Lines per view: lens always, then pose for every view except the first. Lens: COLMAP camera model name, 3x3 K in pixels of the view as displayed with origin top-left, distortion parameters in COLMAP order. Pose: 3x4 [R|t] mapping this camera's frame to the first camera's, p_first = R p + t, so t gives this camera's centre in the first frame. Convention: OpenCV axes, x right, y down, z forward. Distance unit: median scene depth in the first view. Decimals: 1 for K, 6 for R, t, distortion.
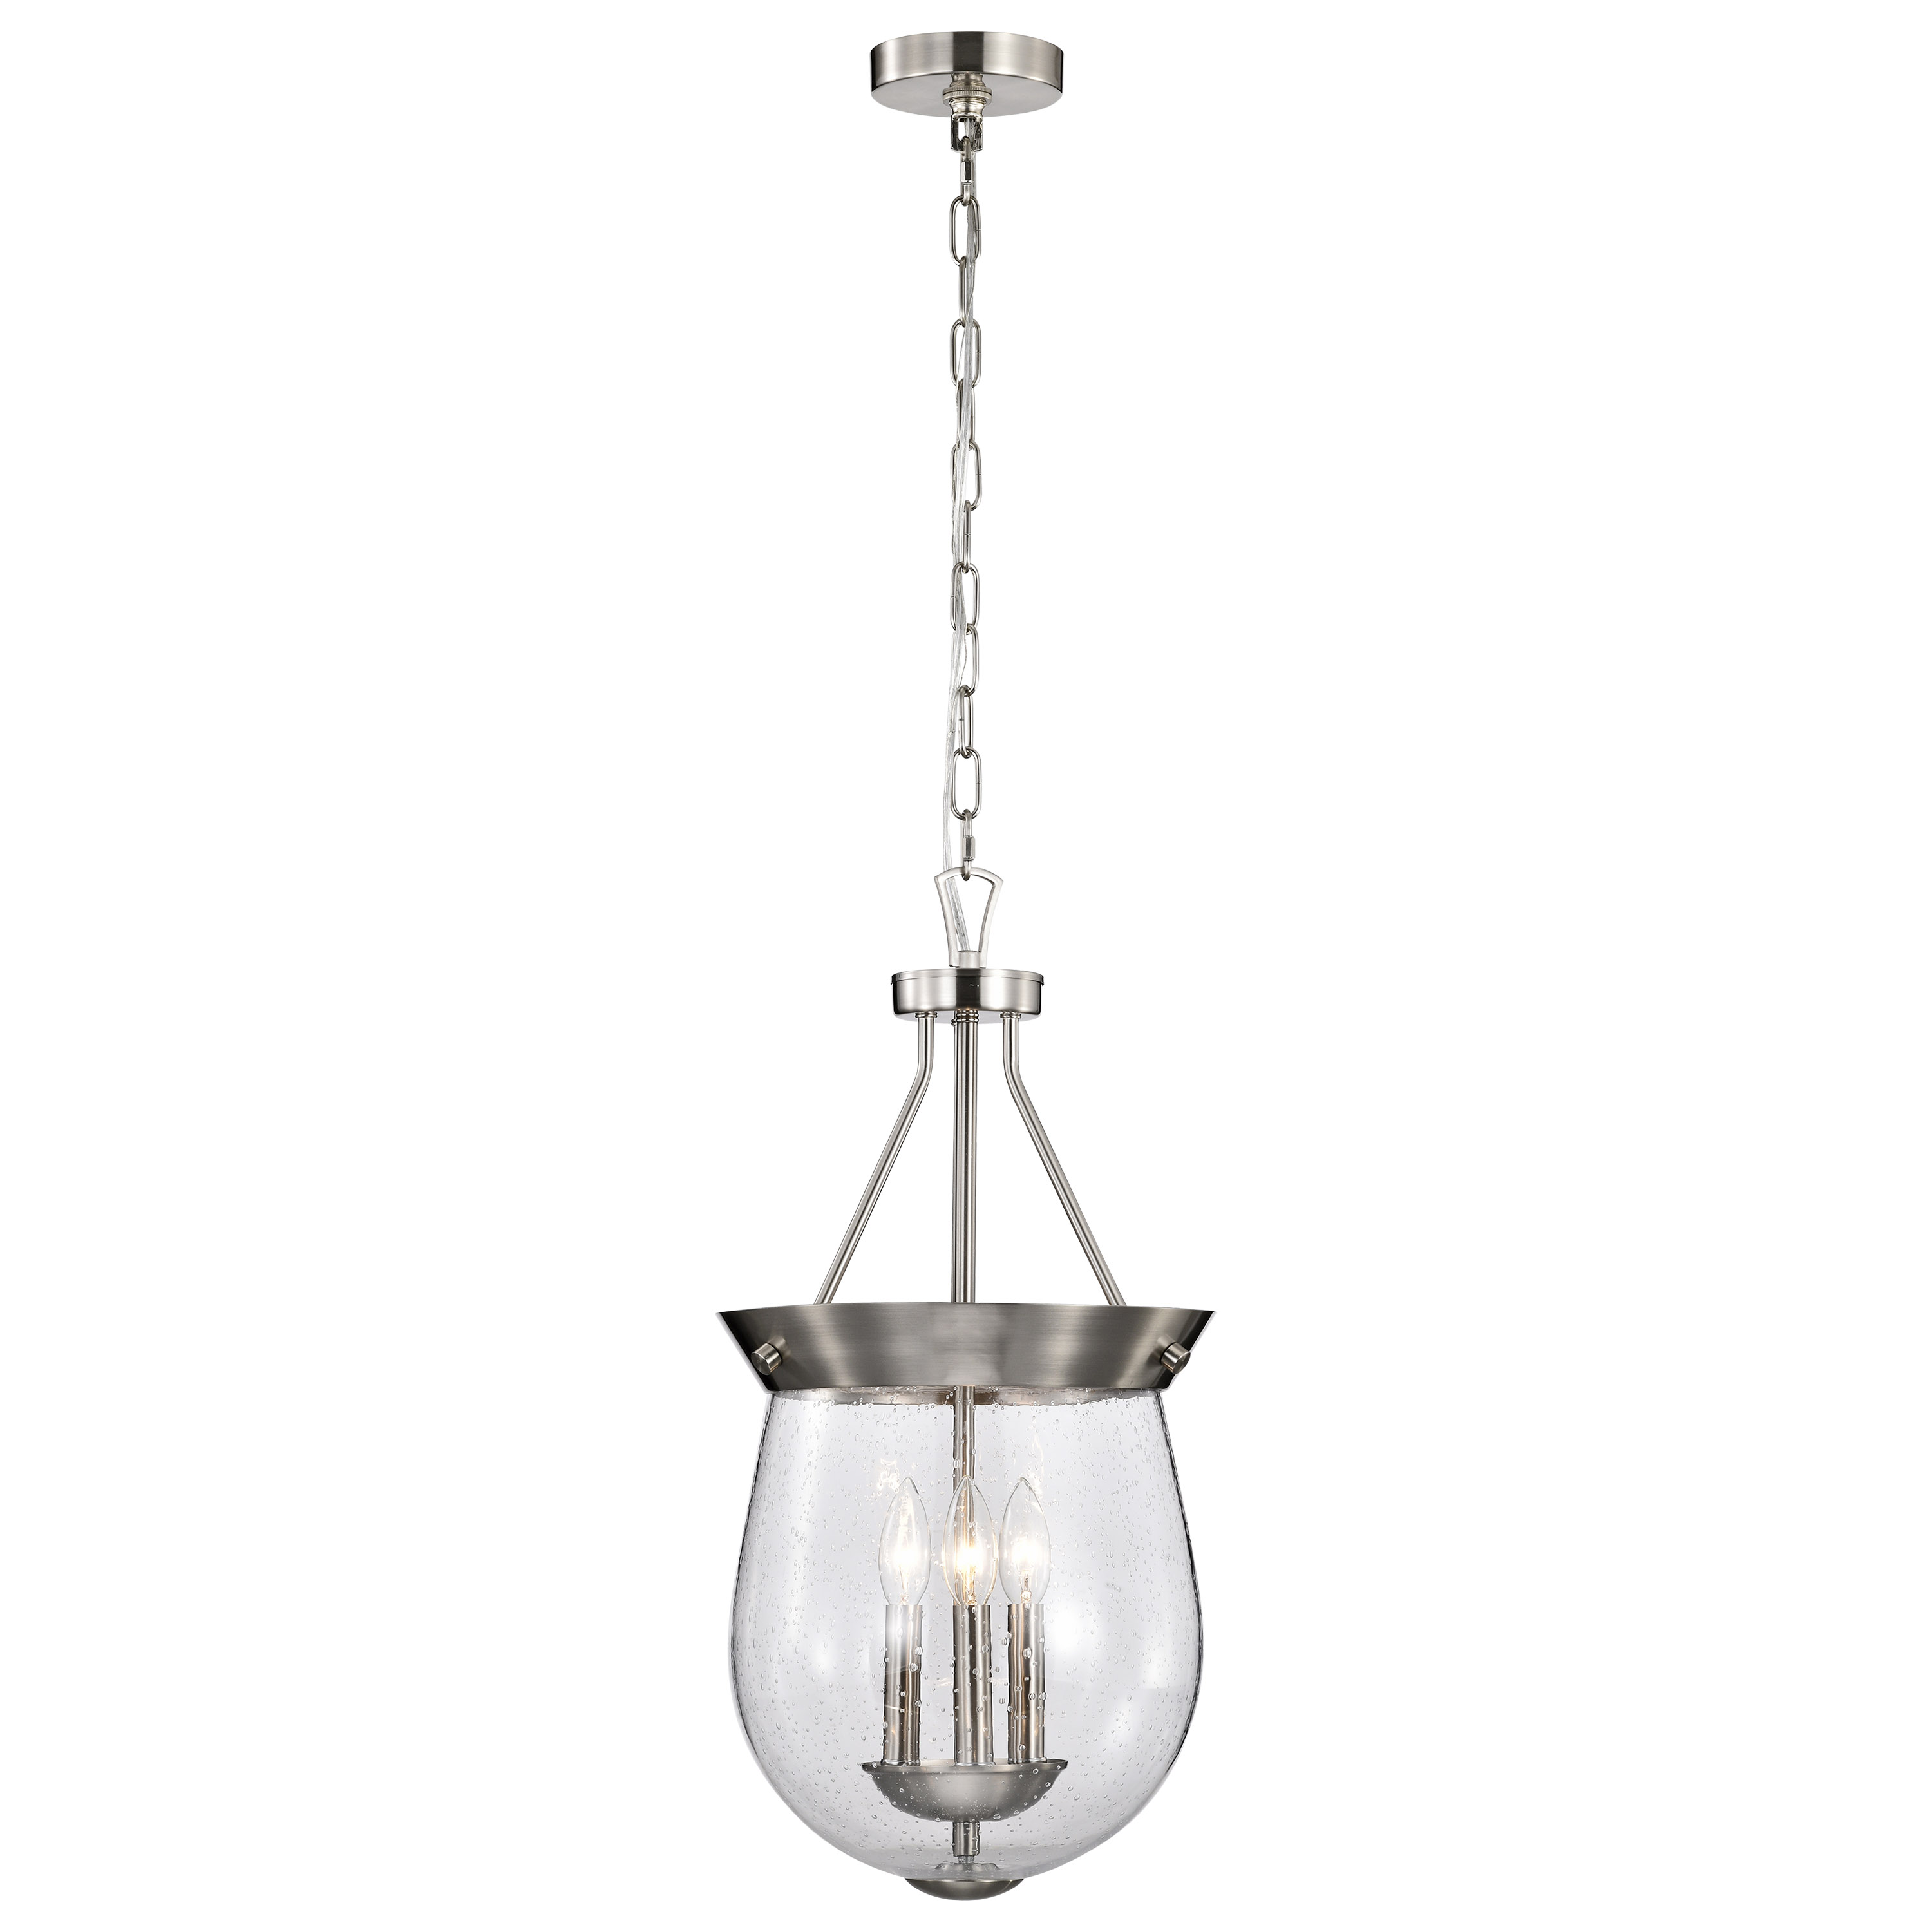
lens RADIAL K [[6778.8, 0, 966.0], [0, 6778.8, 966.0], [0, 0, 1]] dist [-0.099766, -1.160016]
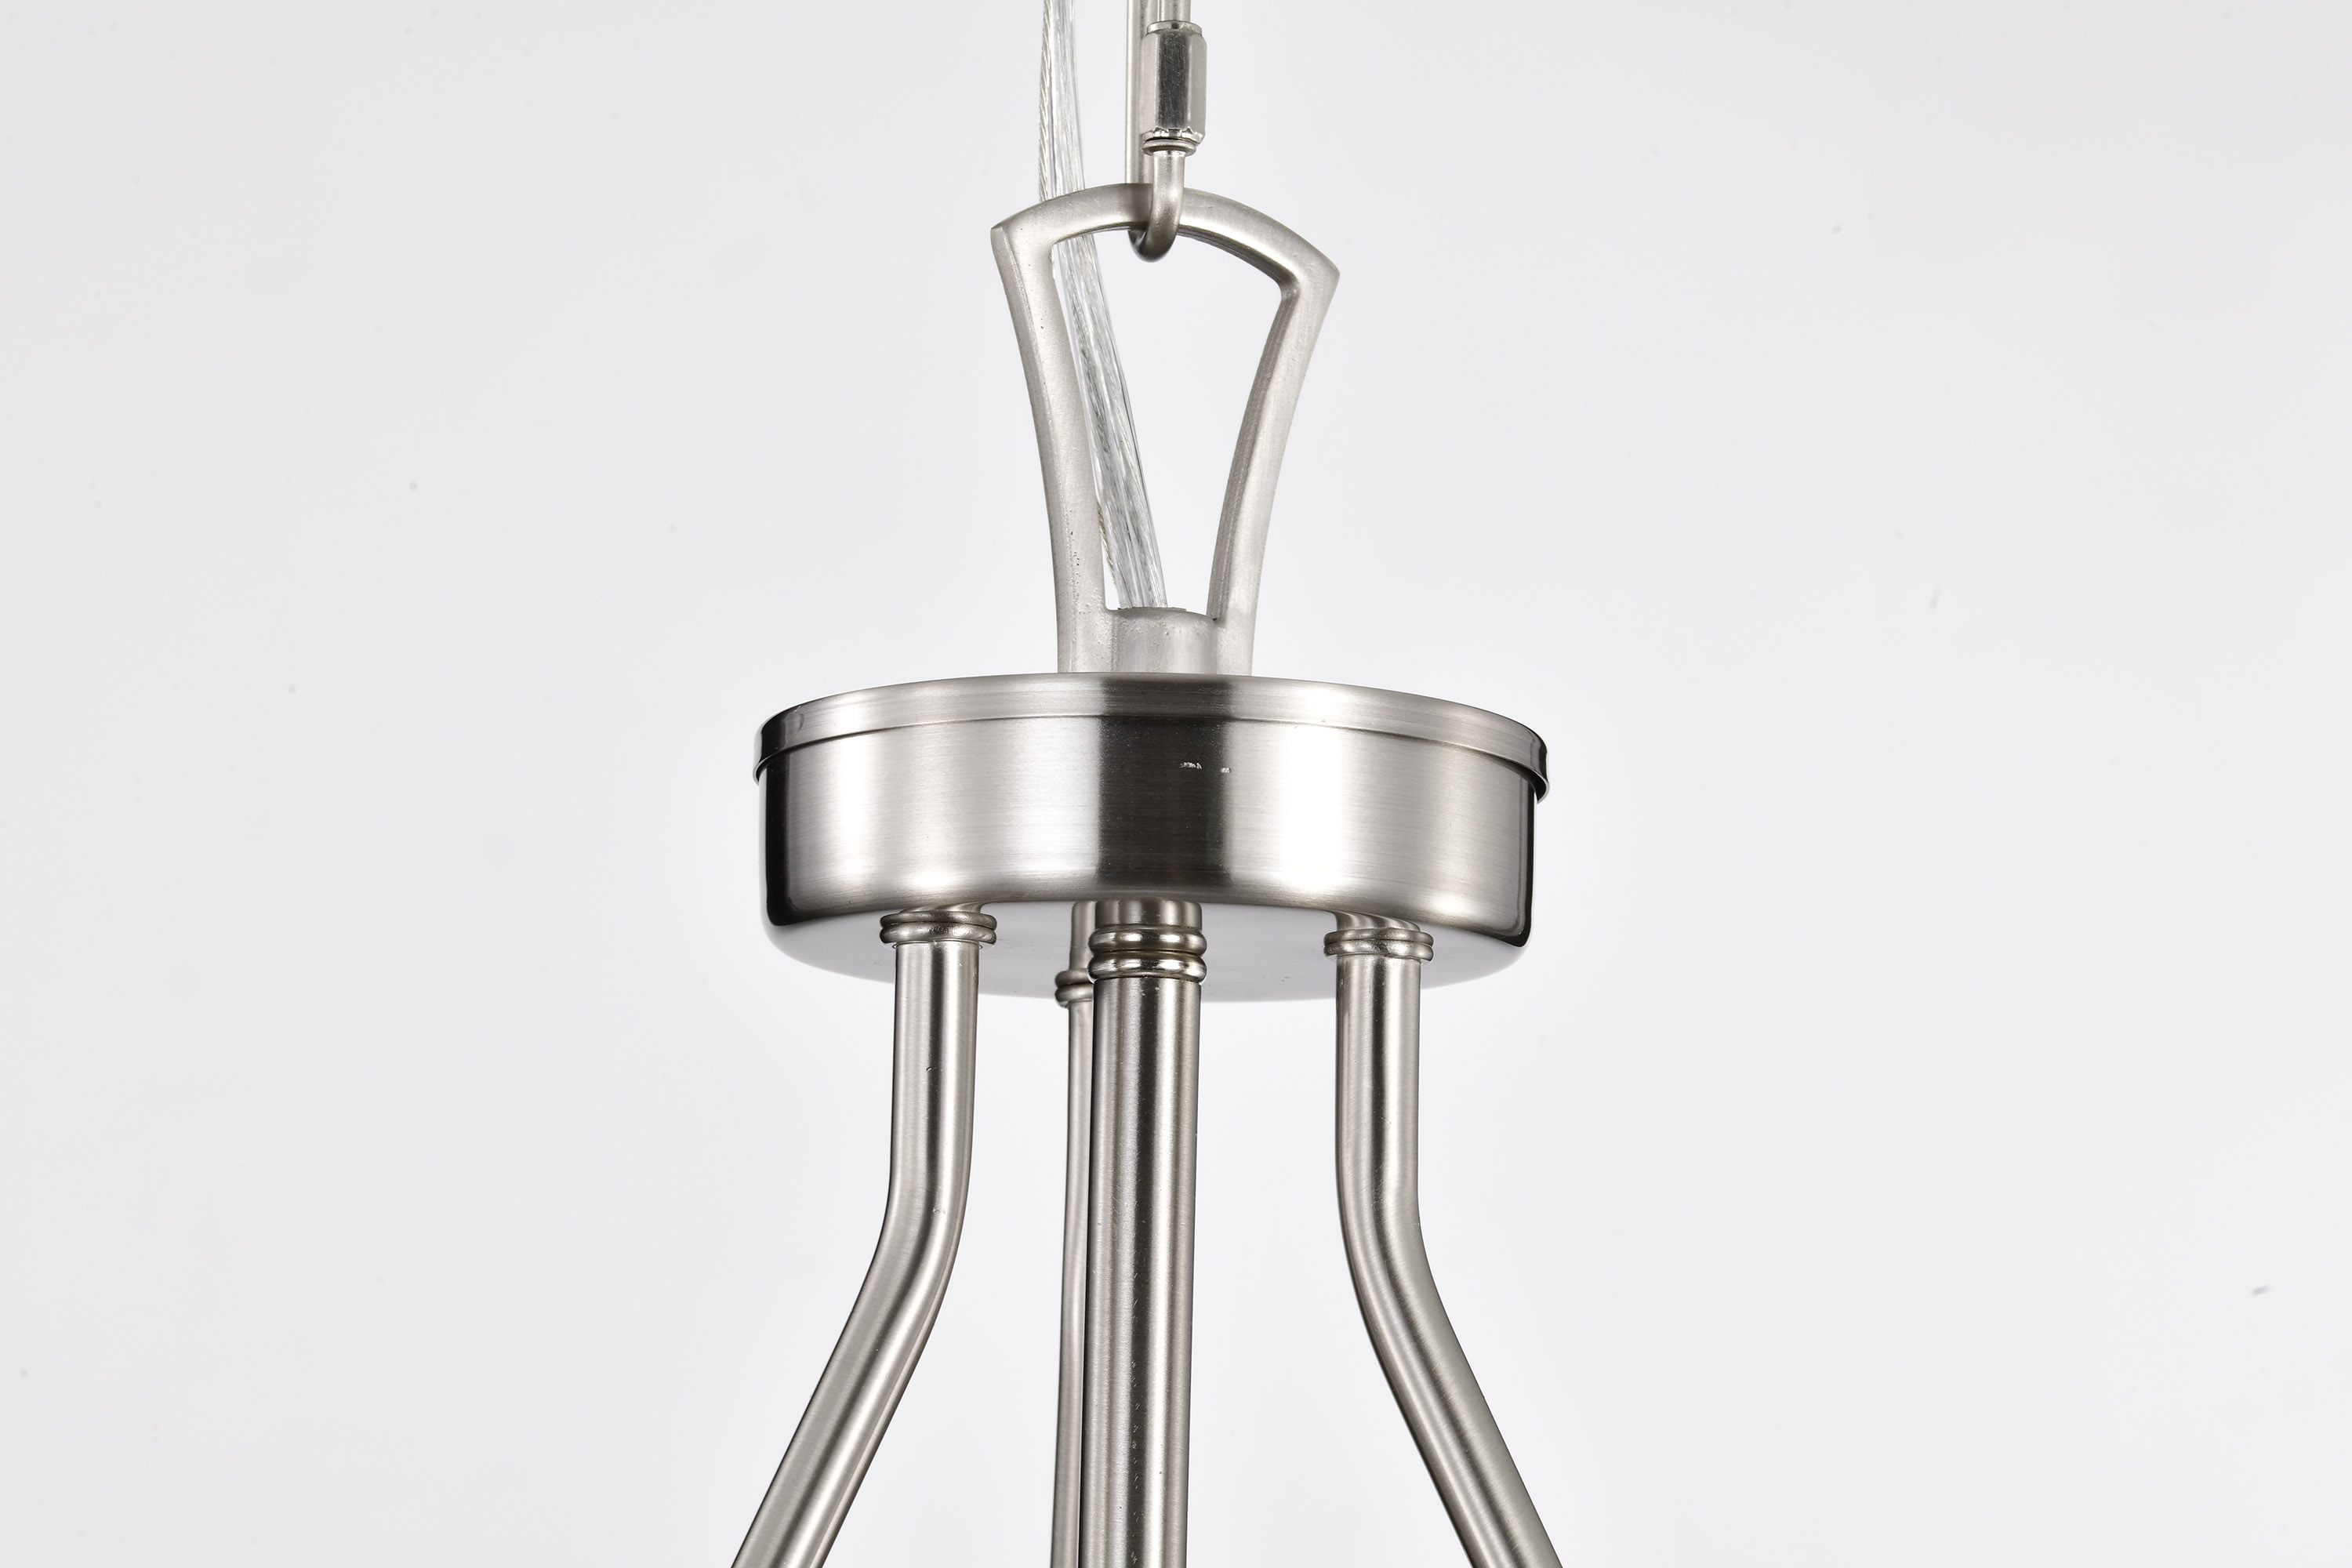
lens RADIAL K [[10630.3, 0, 1176.0], [0, 10630.3, 784.0], [0, 0, 1]] dist [1.906423, -120.967272]
pose [[0.999555, 0.020975, 0.021200, -0.005563], [-0.020083, 0.998938, -0.041474, 0.015408], [-0.022047, 0.041030, 0.998915, 0.697502]]
